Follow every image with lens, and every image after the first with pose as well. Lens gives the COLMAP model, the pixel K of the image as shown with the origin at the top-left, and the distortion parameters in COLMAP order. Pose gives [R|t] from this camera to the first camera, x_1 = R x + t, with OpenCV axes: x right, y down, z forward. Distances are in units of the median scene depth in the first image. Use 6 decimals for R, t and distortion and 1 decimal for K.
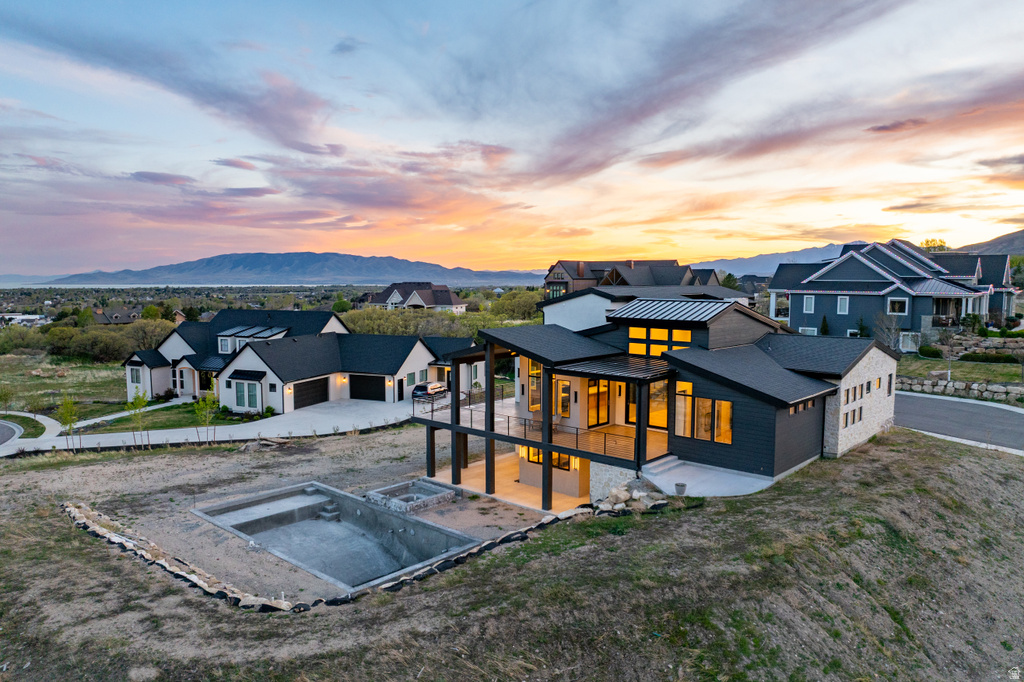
lens RADIAL K [[724.6, 0, 511.7], [0, 724.6, 307.6], [0, 0, 1]] dist [-0.050076, 0.035432]
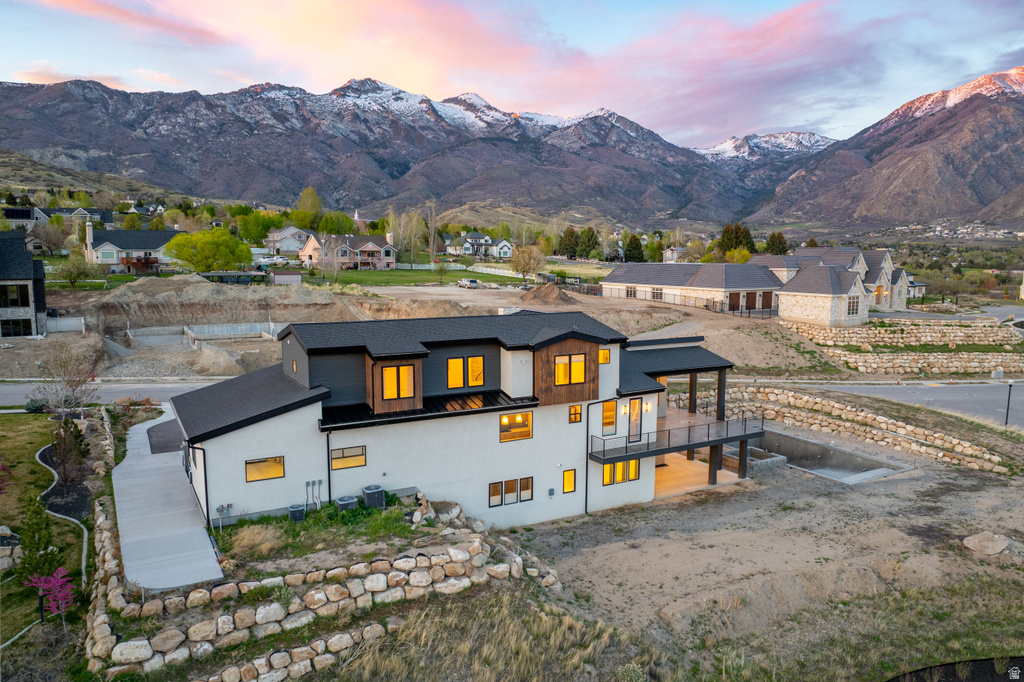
lens RADIAL K [[729.9, 0, 512.0], [0, 729.9, 341.0], [0, 0, 1]] dist [-0.042966, 0.001434]
pose [[-0.949813, -0.041466, 0.310058, -0.103843], [0.009378, 0.986956, 0.160718, -0.144130], [-0.312678, 0.155560, -0.937034, 1.954177]]
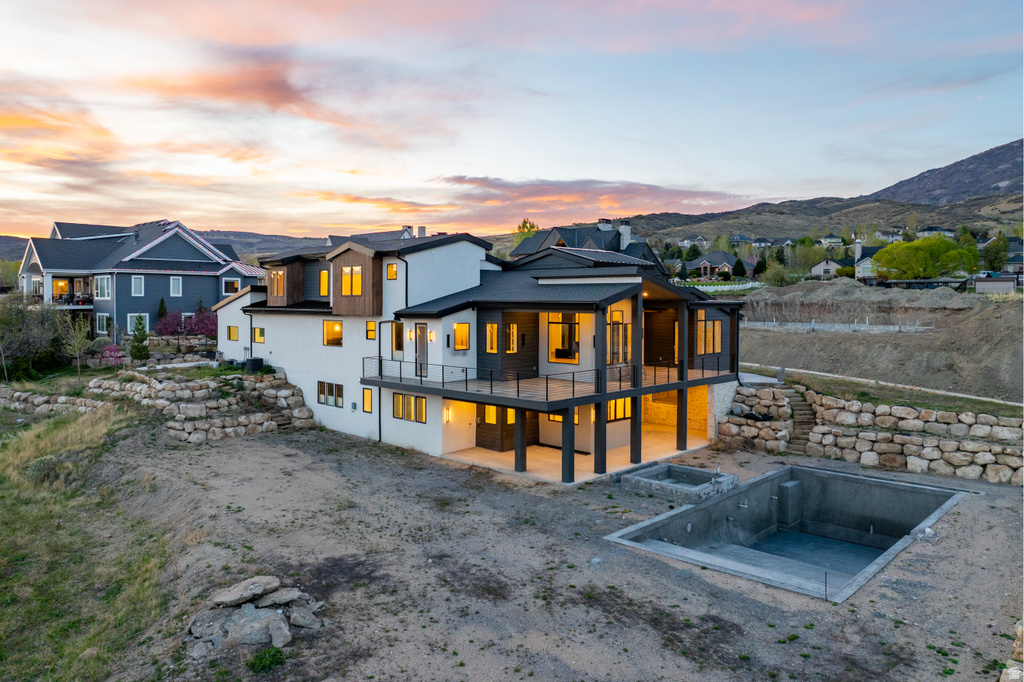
lens RADIAL K [[724.6, 0, 511.7], [0, 724.6, 307.6], [0, 0, 1]] dist [-0.050076, 0.035432]
pose [[0.030815, -0.012759, 0.999444, -0.738421], [0.041654, 0.999066, 0.011470, 0.052206], [-0.998657, 0.041278, 0.031318, 0.941338]]
